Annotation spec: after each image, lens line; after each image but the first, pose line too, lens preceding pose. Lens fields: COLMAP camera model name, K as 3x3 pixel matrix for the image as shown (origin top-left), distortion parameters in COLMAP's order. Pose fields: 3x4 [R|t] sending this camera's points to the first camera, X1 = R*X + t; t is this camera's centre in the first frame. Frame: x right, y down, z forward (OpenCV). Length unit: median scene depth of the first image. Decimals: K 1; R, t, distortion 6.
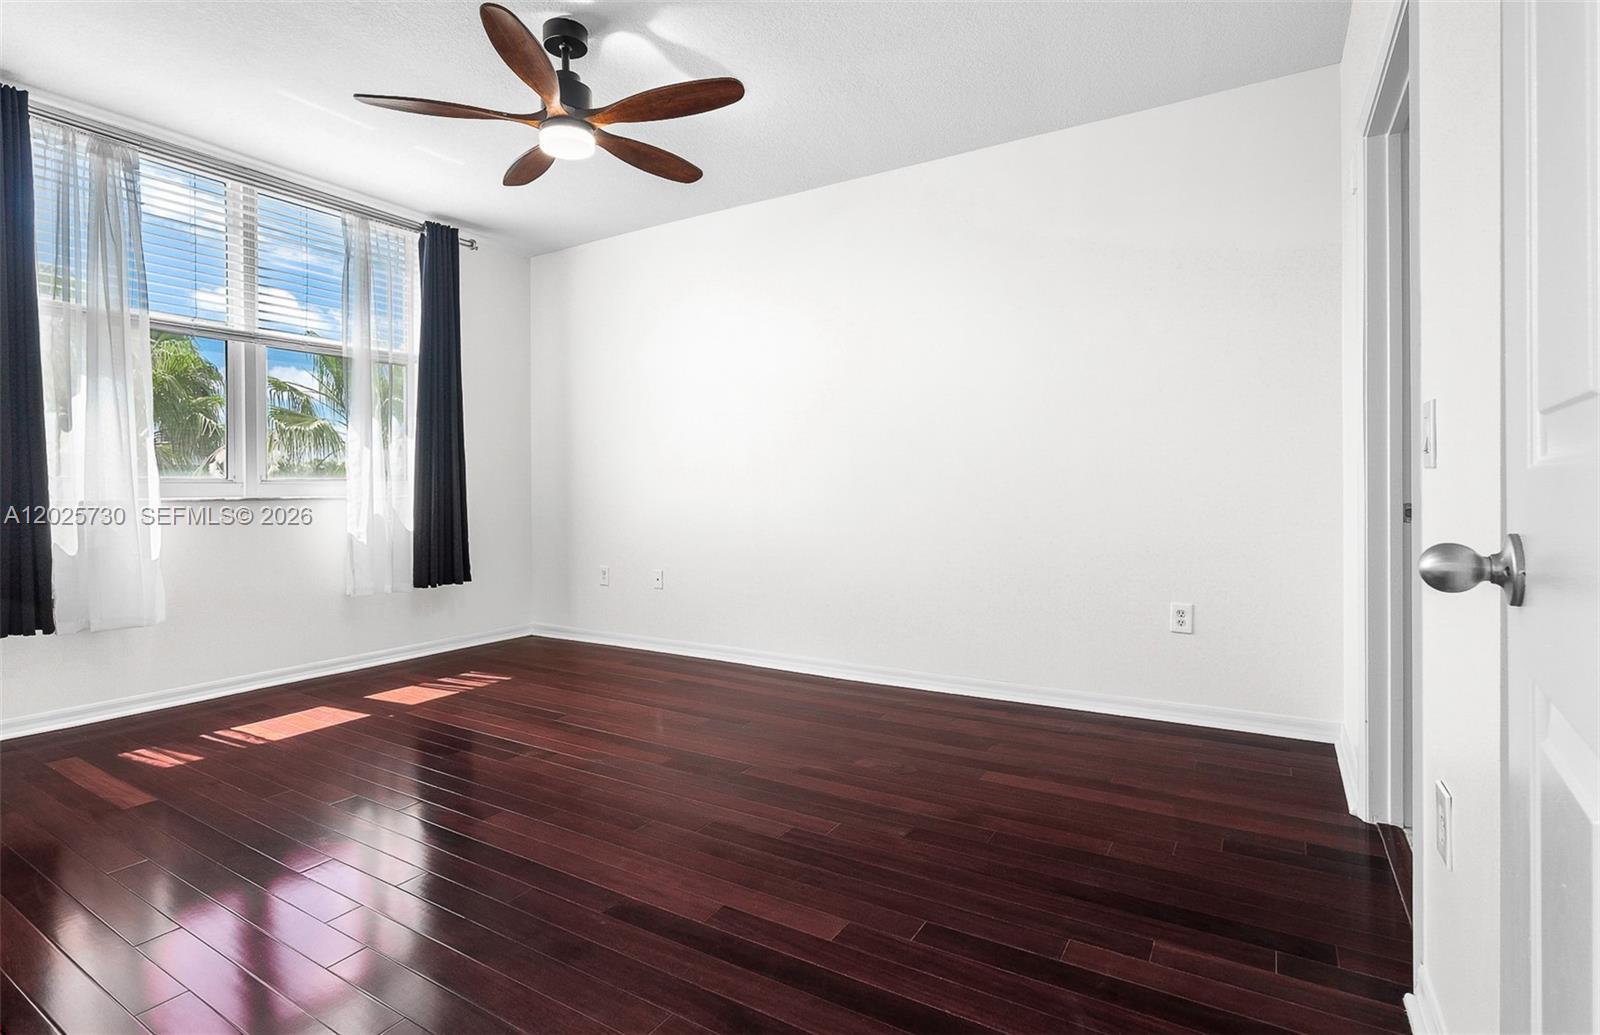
lens RADIAL K [[758.0, 0, 799.0], [0, 758.0, 496.0], [0, 0, 1]] dist [0.023876, 0.000089]
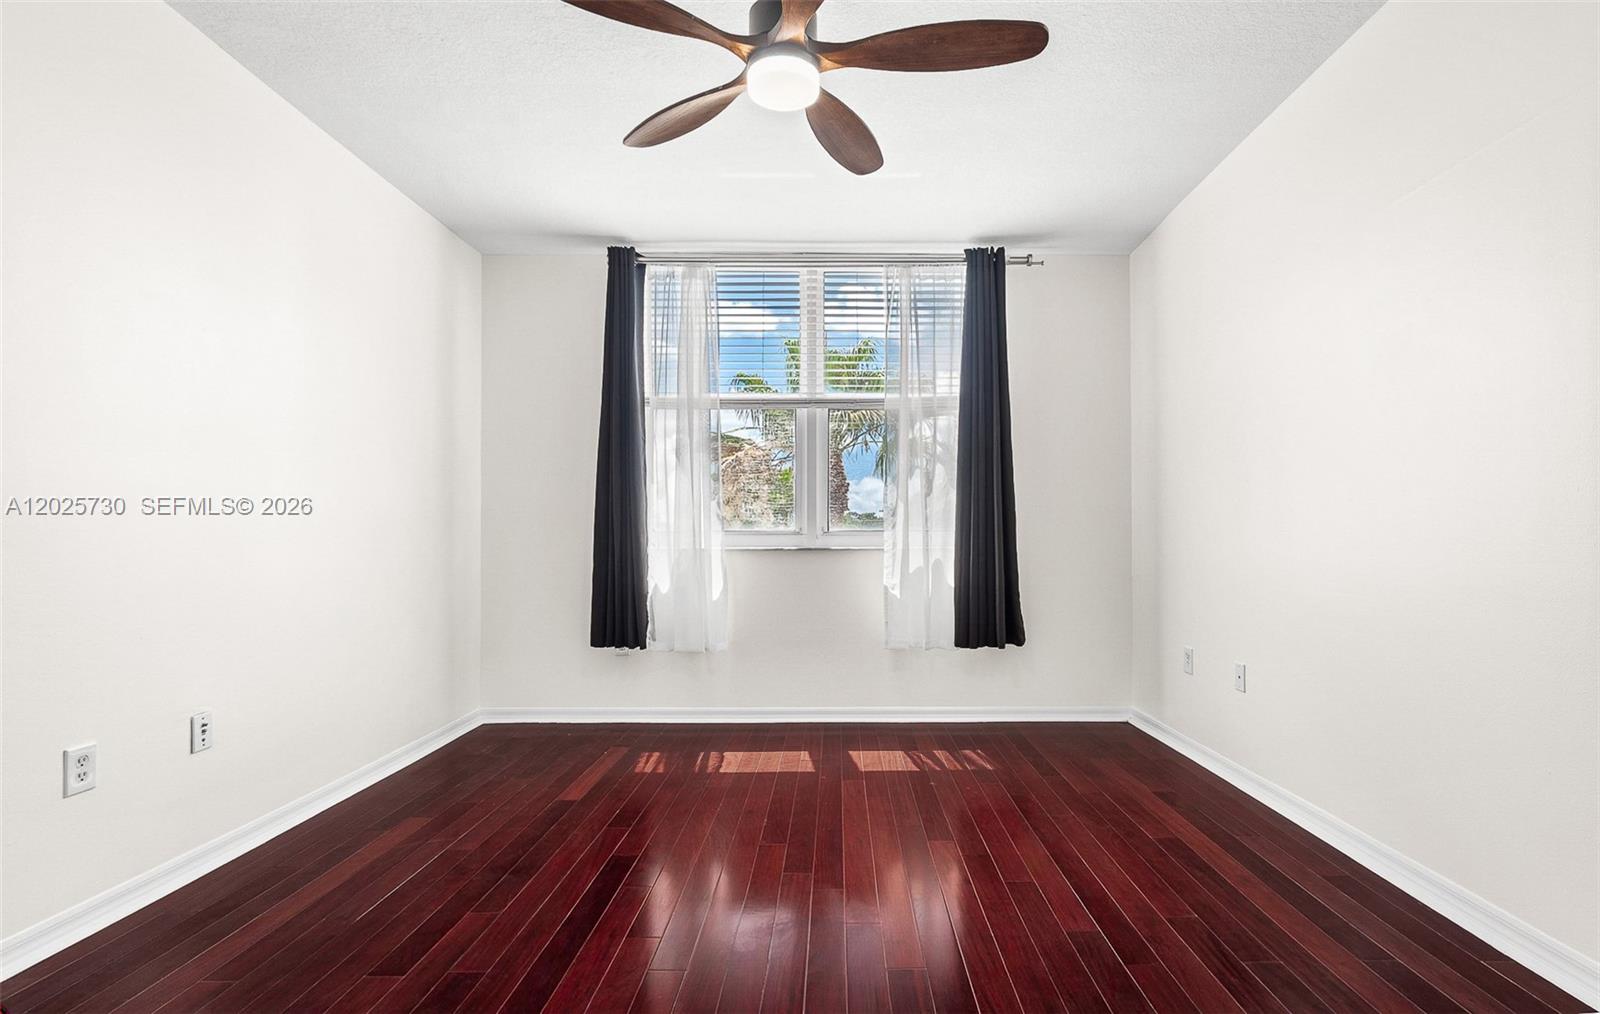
lens RADIAL K [[776.7, 0, 863.2], [0, 776.7, 539.3], [0, 0, 1]] dist [-0.001057, -0.000215]
pose [[0.549890, -0.002290, -0.835234, 0.232908], [-0.008133, 0.999934, -0.008096, -0.001622], [0.835197, 0.011245, 0.549836, 0.395148]]
